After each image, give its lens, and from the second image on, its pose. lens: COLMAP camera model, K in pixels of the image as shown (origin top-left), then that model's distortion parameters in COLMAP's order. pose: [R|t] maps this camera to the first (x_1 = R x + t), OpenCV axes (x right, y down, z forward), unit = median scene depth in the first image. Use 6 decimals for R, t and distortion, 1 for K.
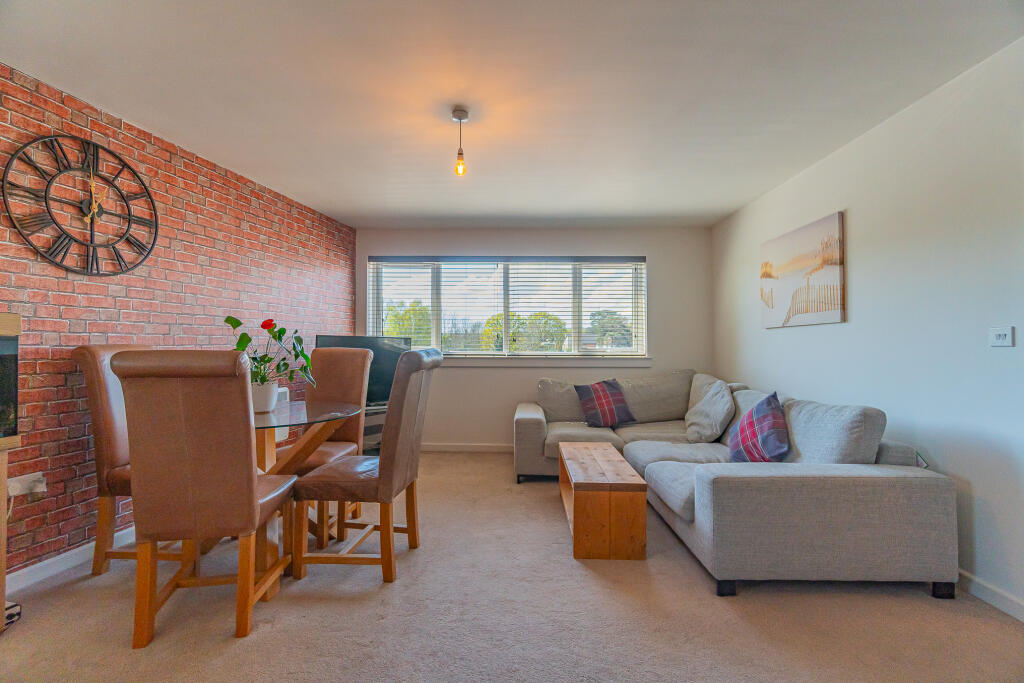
lens RADIAL K [[447.5, 0, 513.5], [0, 447.5, 339.7], [0, 0, 1]] dist [0.001618, 0.000196]
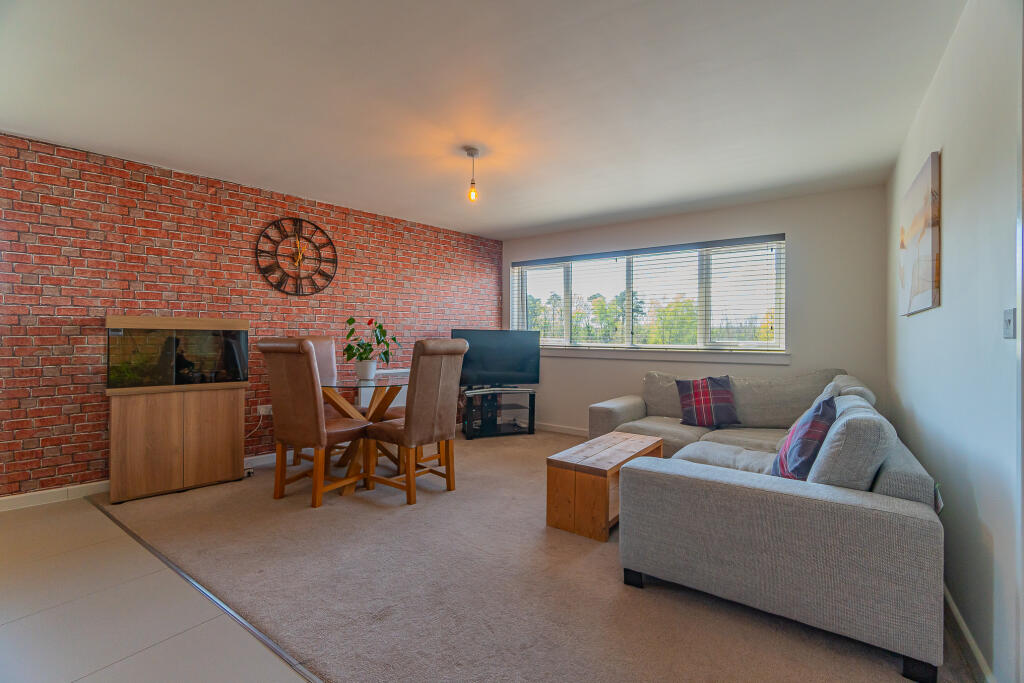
lens RADIAL K [[447.5, 0, 507.6], [0, 447.5, 341.1], [0, 0, 1]] dist [0.001618, 0.000196]
pose [[0.827265, 0.008021, -0.561755, 0.622312], [0.001294, 0.999868, 0.016181, 0.004690], [0.561810, -0.014113, 0.827146, 0.014075]]
